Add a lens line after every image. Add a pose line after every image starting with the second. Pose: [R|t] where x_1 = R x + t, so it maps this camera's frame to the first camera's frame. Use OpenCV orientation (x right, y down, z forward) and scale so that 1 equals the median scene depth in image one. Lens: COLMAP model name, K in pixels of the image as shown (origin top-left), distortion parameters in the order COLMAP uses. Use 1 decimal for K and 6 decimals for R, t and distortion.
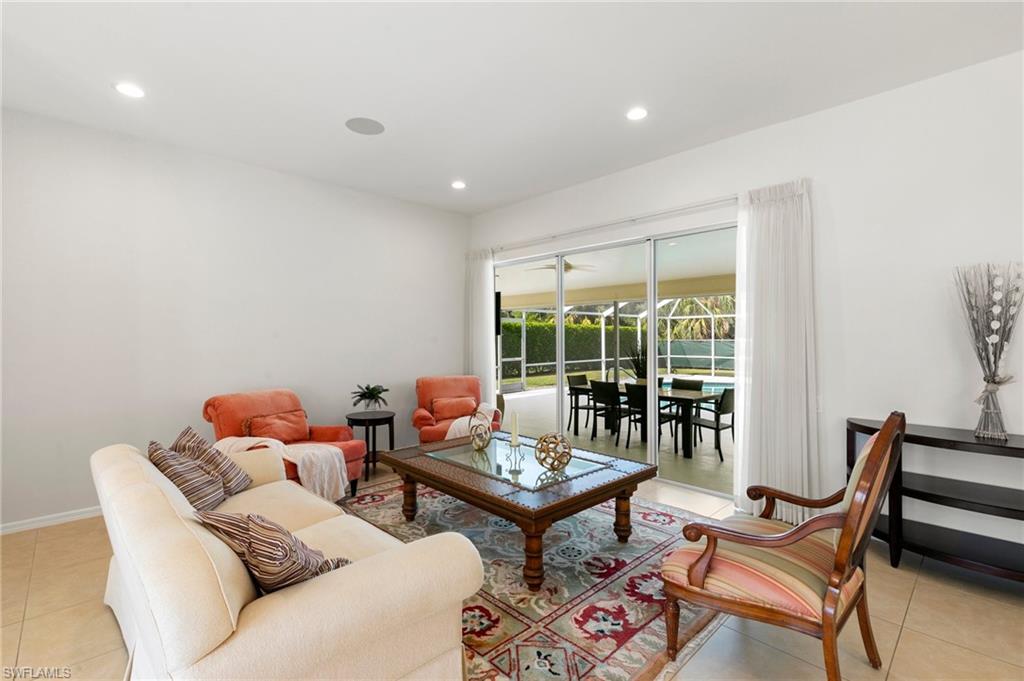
lens RADIAL K [[458.7, 0, 513.5], [0, 458.7, 340.7], [0, 0, 1]] dist [0.007798, -0.000707]
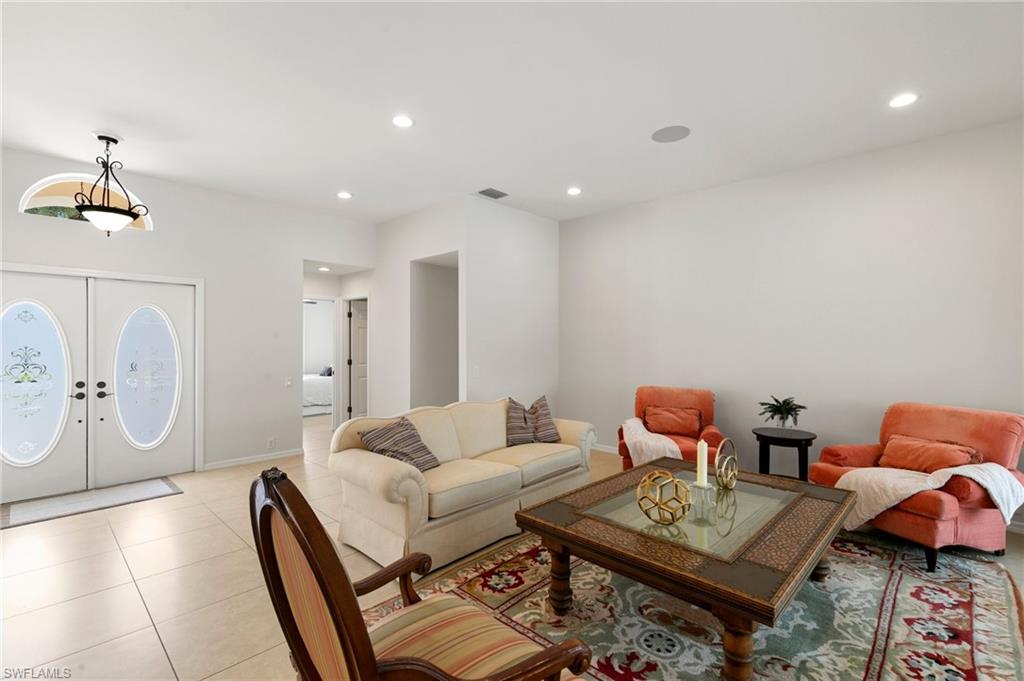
lens RADIAL K [[458.7, 0, 513.5], [0, 458.7, 340.7], [0, 0, 1]] dist [0.007798, -0.000707]
pose [[0.044278, -0.000456, -0.999019, 0.770440], [-0.010784, 0.999941, -0.000935, -0.003354], [0.998961, 0.010815, 0.044271, 0.686976]]
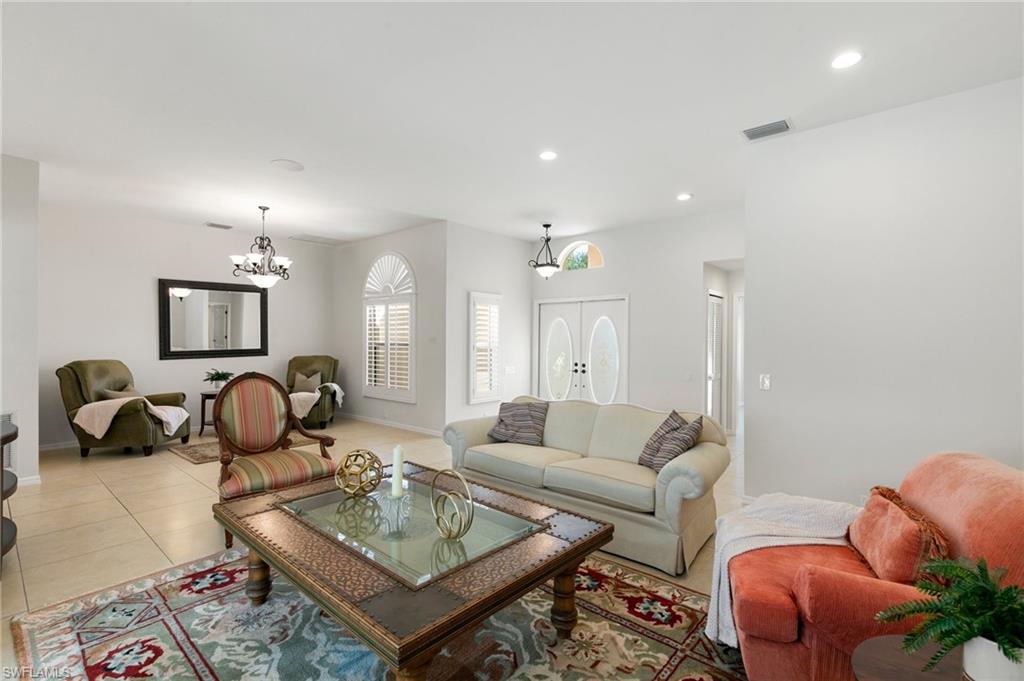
lens RADIAL K [[458.7, 0, 513.5], [0, 458.7, 340.7], [0, 0, 1]] dist [0.007798, -0.000707]
pose [[-0.995529, -0.001658, -0.094440, -0.105683], [-0.002856, 0.999917, 0.012557, -0.010413], [0.094412, 0.012771, -0.995451, 1.764003]]
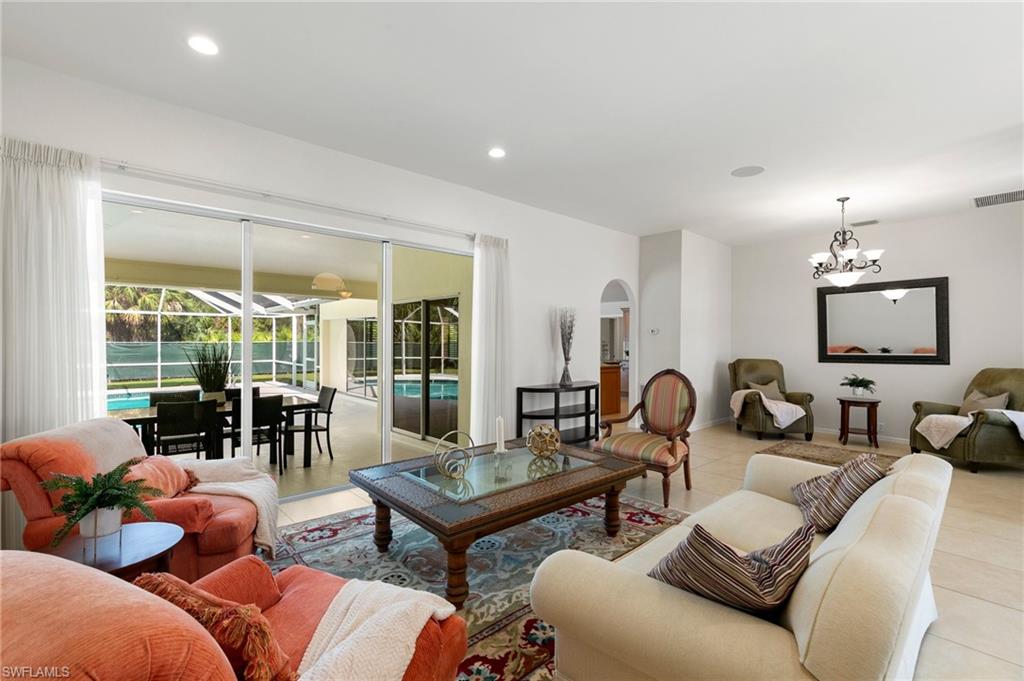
lens RADIAL K [[458.7, 0, 513.5], [0, 458.7, 340.7], [0, 0, 1]] dist [0.007798, -0.000707]
pose [[0.028462, 0.003446, 0.999589, -0.989848], [0.004474, 0.999984, -0.003575, 0.001404], [-0.999585, 0.004574, 0.028446, 0.987095]]
